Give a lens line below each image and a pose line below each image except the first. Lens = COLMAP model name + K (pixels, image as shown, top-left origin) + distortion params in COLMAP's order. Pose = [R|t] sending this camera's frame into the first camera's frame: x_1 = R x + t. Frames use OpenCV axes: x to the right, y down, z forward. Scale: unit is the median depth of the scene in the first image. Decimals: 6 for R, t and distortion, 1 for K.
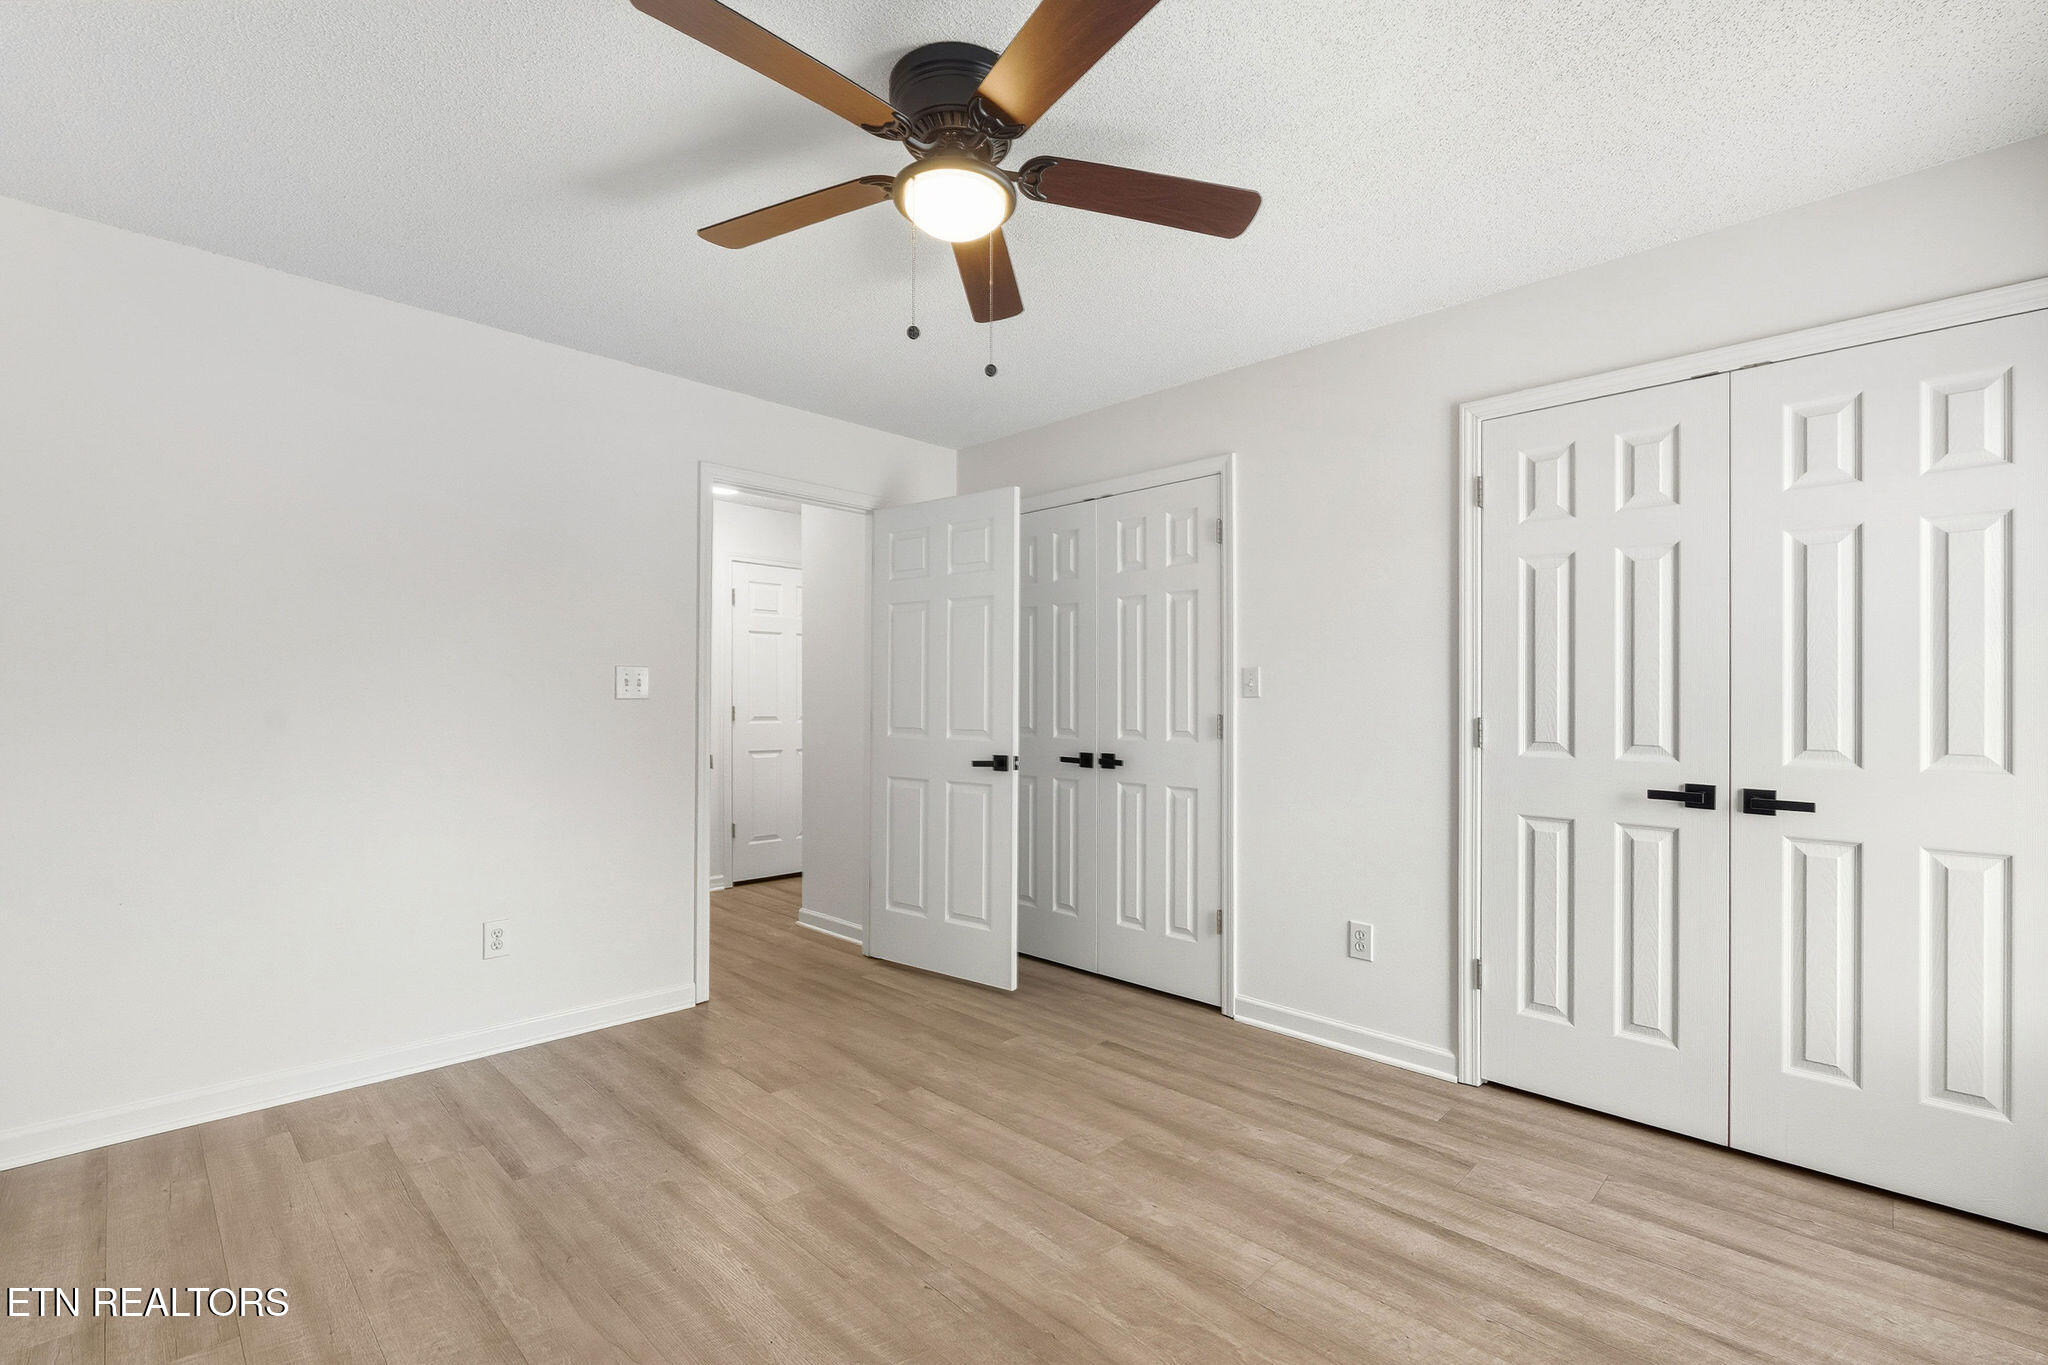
lens RADIAL K [[922.3, 0, 1022.1], [0, 922.3, 702.6], [0, 0, 1]] dist [-0.000594, -0.000102]
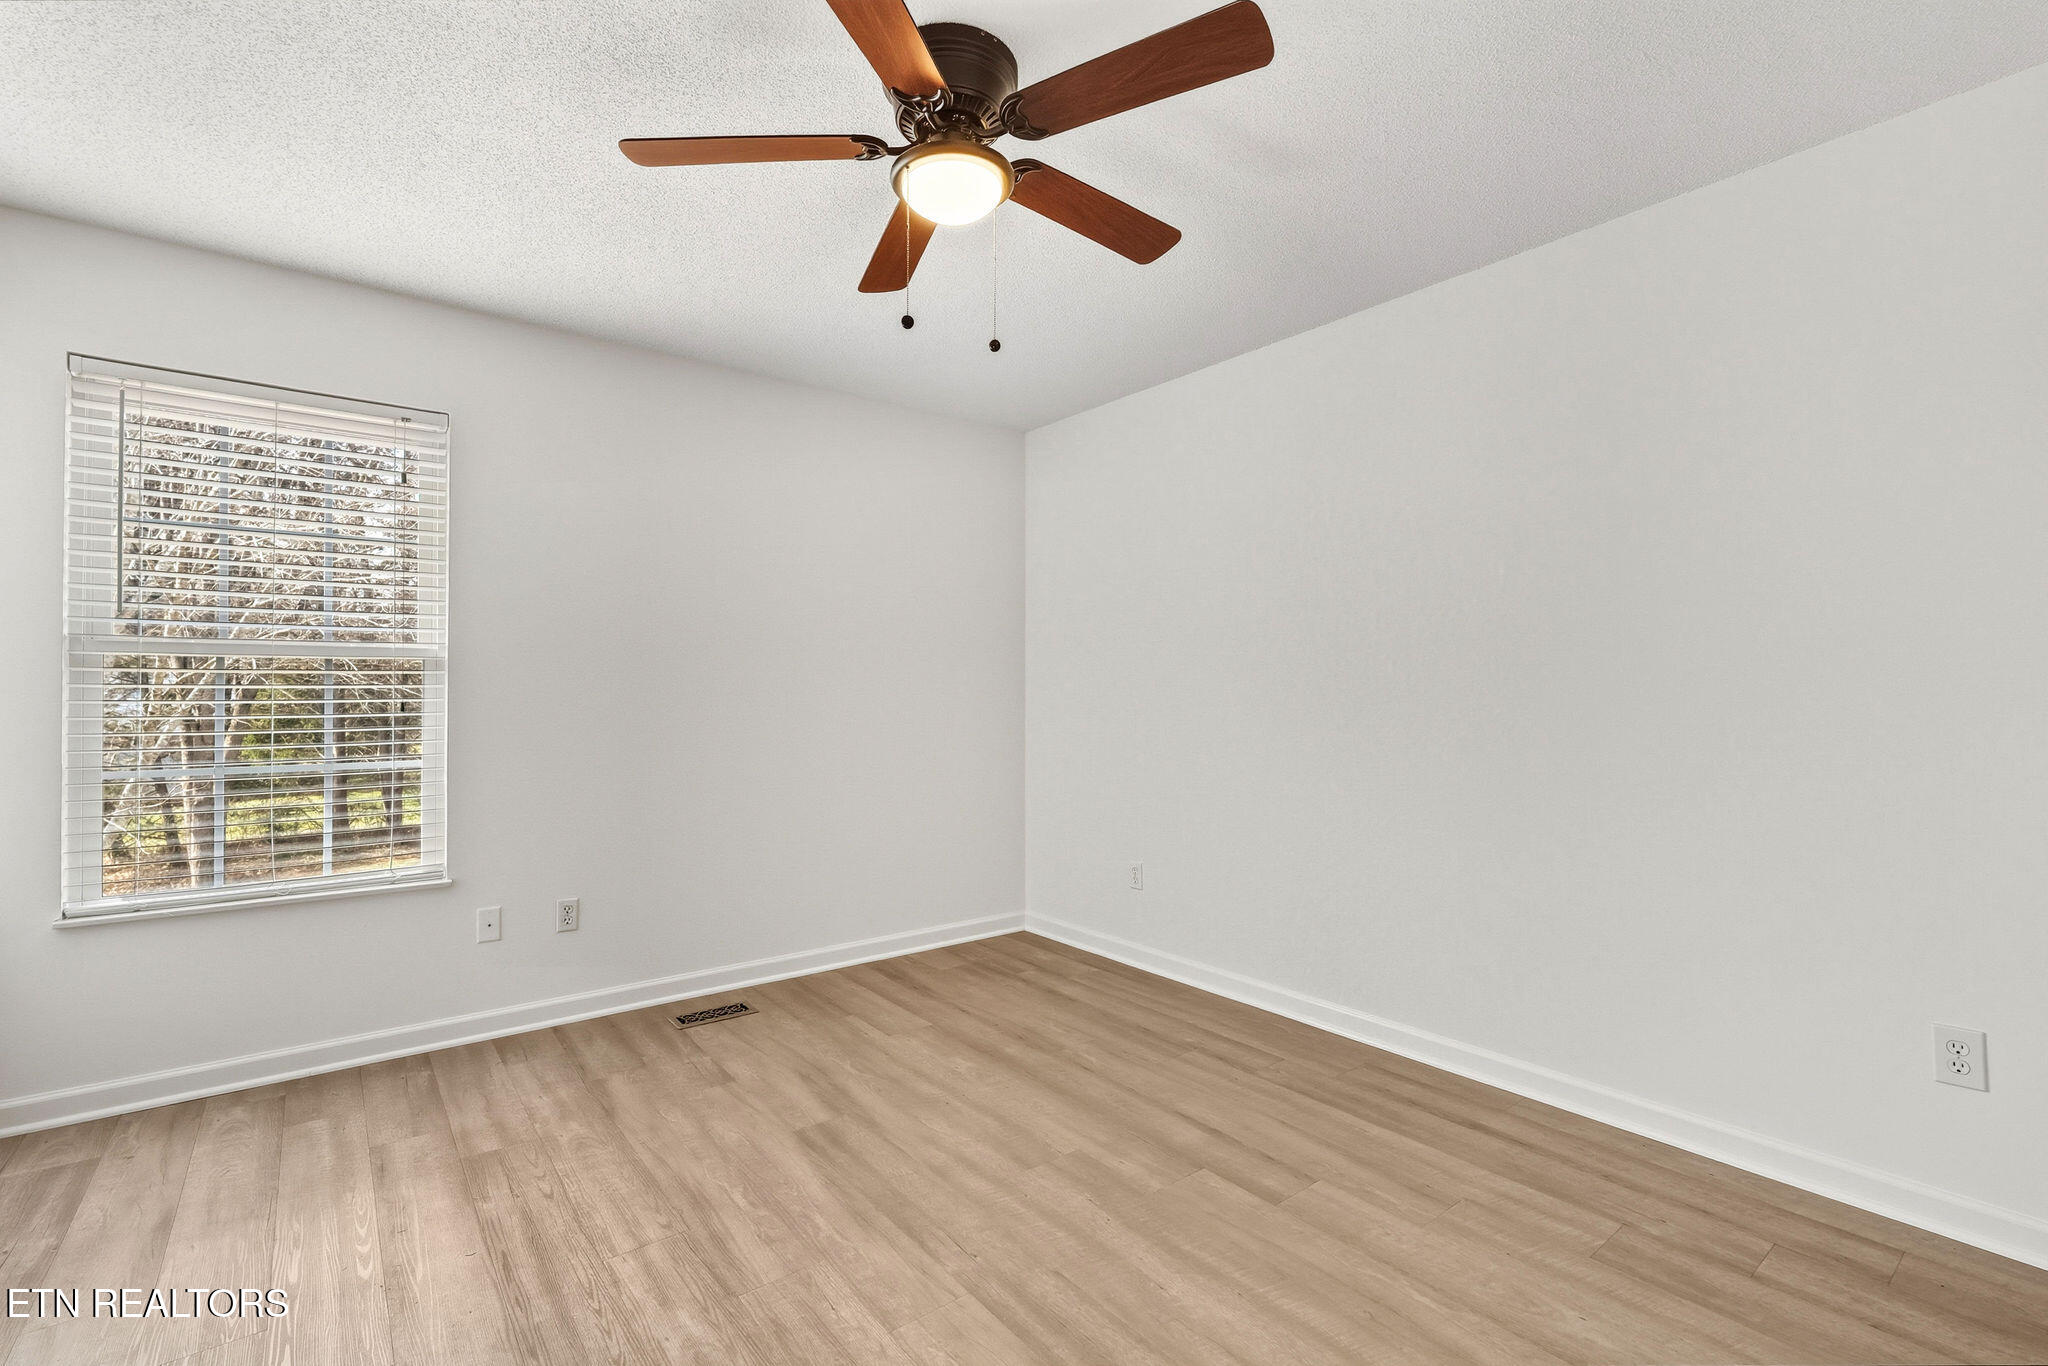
lens RADIAL K [[910.6, 0, 1024.0], [0, 910.6, 683.0], [0, 0, 1]] dist [-0.000641, -0.000037]
pose [[-0.991256, -0.003229, 0.131917, -0.282576], [-0.004892, 0.999913, -0.012289, 0.012361], [-0.131866, -0.012827, -0.991185, 1.964268]]
